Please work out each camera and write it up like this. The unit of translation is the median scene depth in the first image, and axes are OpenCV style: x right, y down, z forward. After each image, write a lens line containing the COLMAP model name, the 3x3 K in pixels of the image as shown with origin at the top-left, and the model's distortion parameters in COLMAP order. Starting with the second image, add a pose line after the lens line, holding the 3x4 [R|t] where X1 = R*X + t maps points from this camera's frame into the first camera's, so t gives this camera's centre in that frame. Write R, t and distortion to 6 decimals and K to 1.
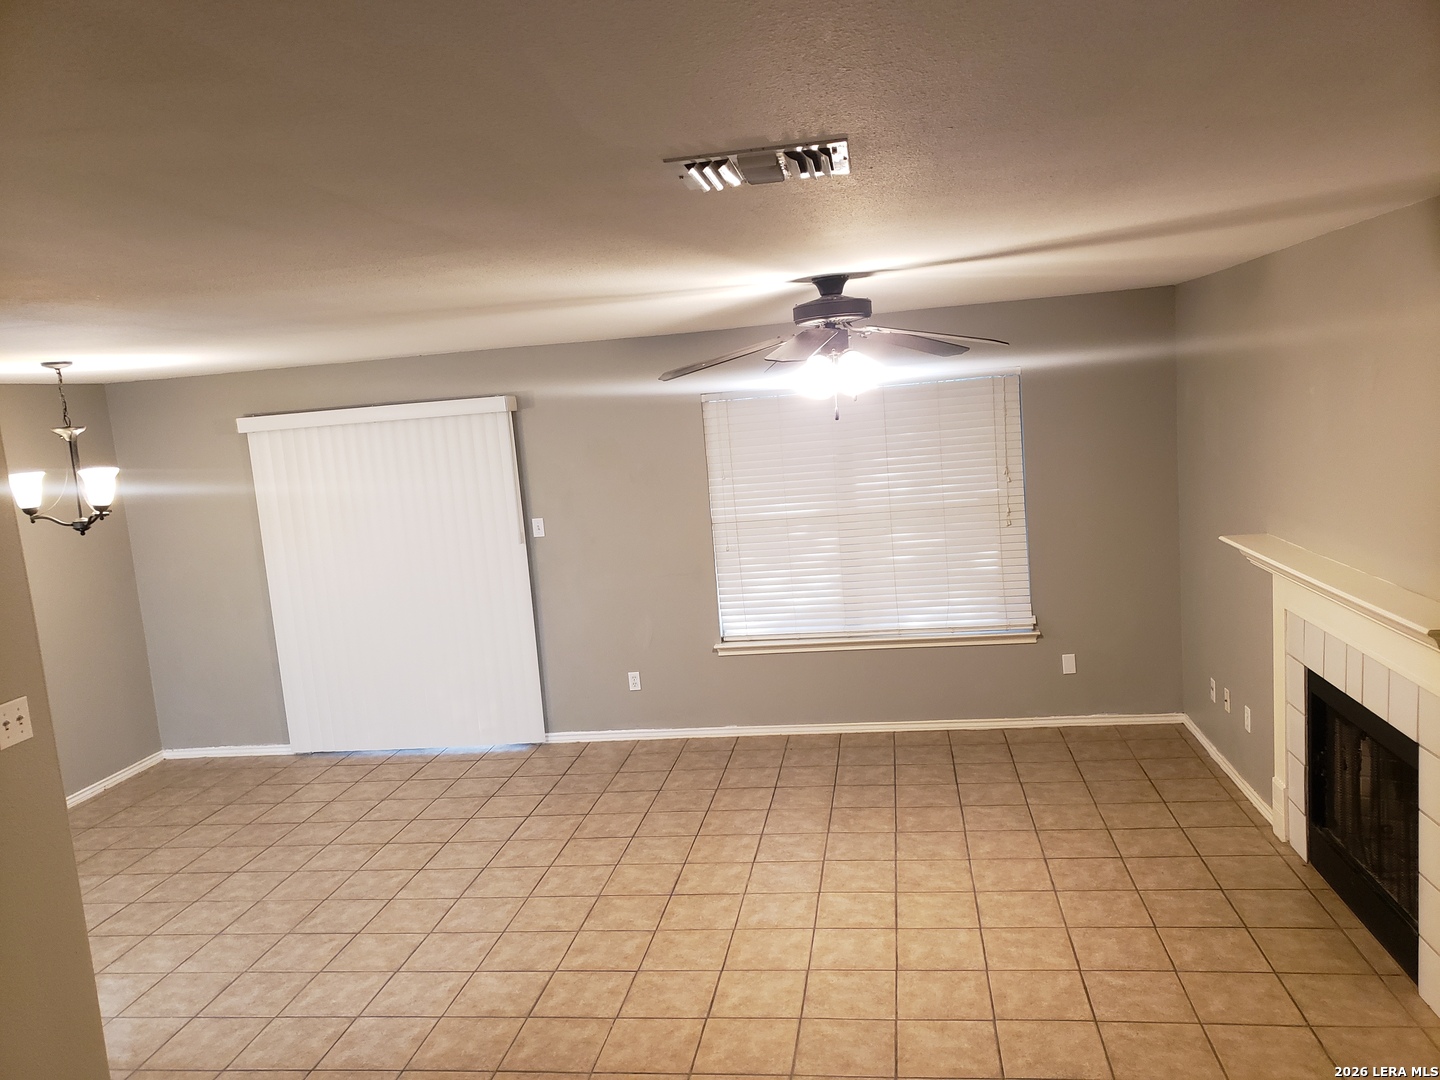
lens RADIAL K [[1108.7, 0, 718.9], [0, 1108.7, 533.2], [0, 0, 1]] dist [0.049553, -0.062186]
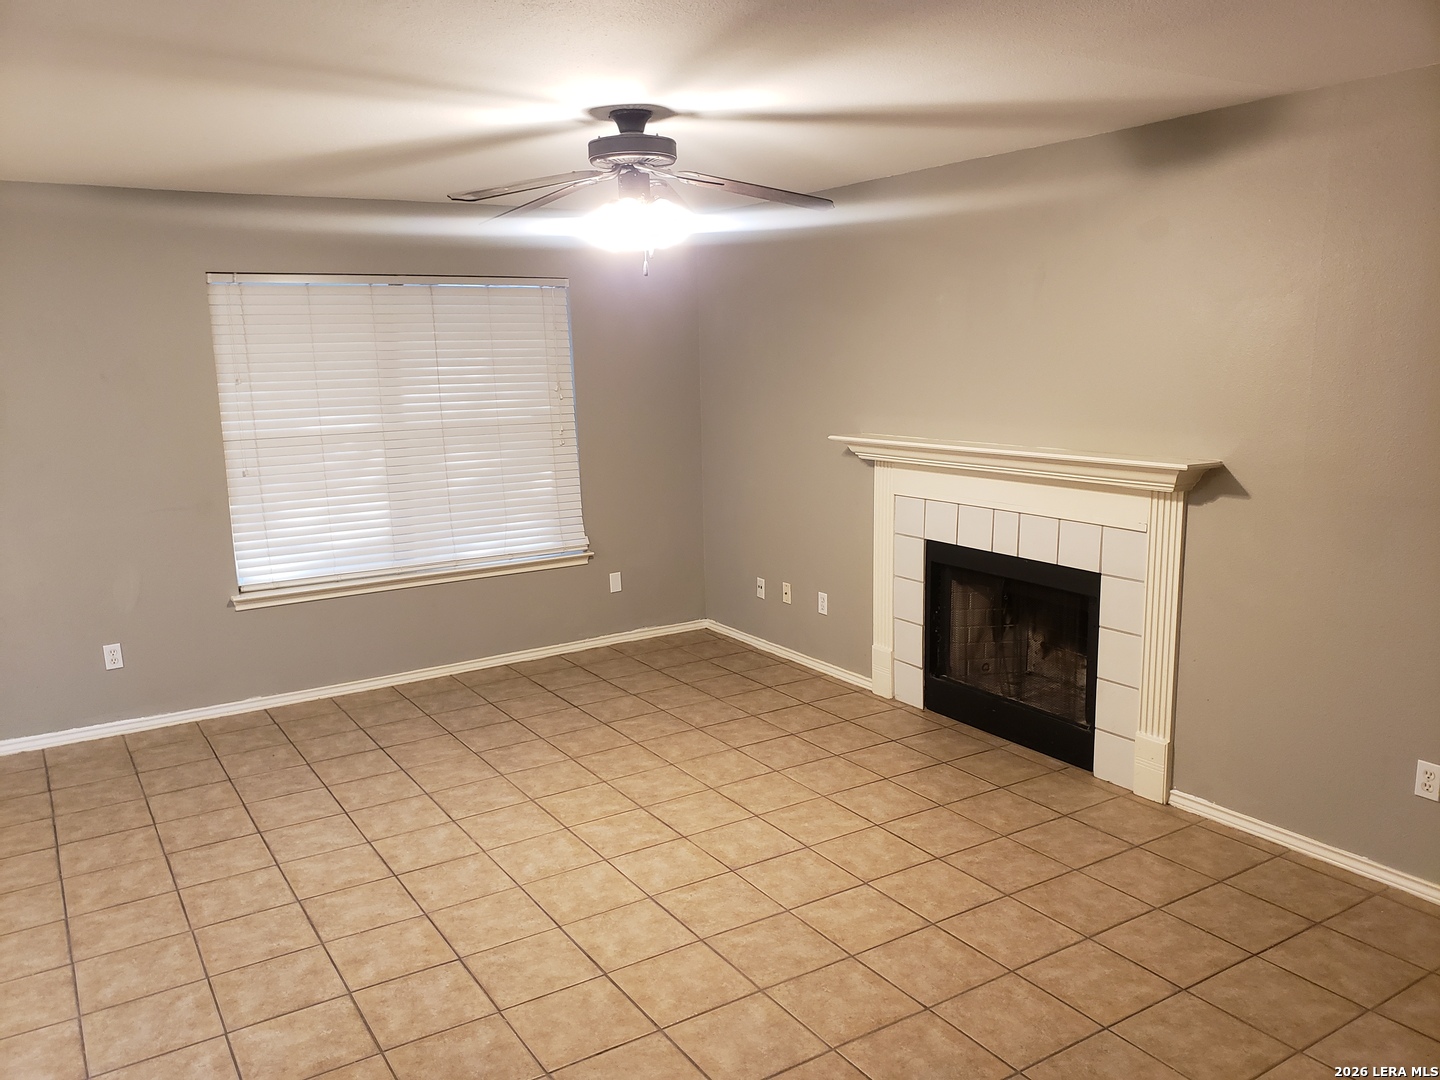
lens RADIAL K [[1108.7, 0, 699.8], [0, 1108.7, 545.3], [0, 0, 1]] dist [0.049553, -0.062186]
pose [[0.763760, -0.052709, 0.643345, -0.328866], [0.039859, 0.998610, 0.034495, 0.063091], [-0.644269, -0.000703, 0.764799, 0.223779]]
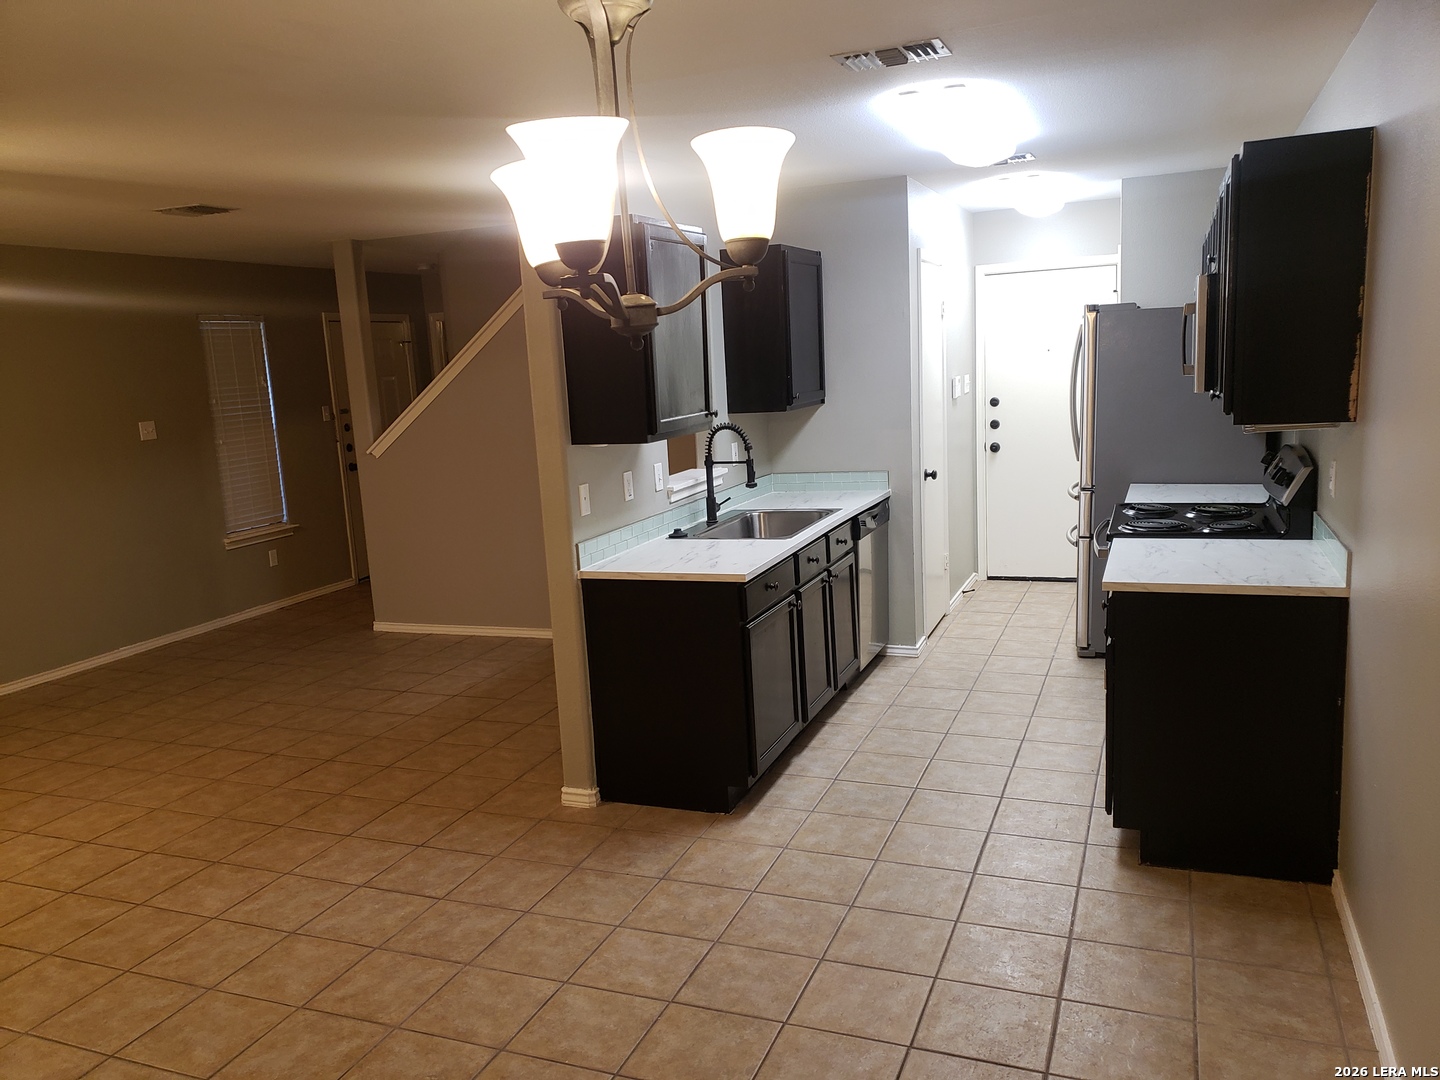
lens RADIAL K [[1108.7, 0, 716.2], [0, 1108.7, 544.2], [0, 0, 1]] dist [0.049553, -0.062186]
pose [[-0.966359, 0.084532, 0.242910, -0.629200], [0.146541, 0.957118, 0.249901, -0.022794], [-0.211369, 0.277090, -0.937307, 1.266769]]
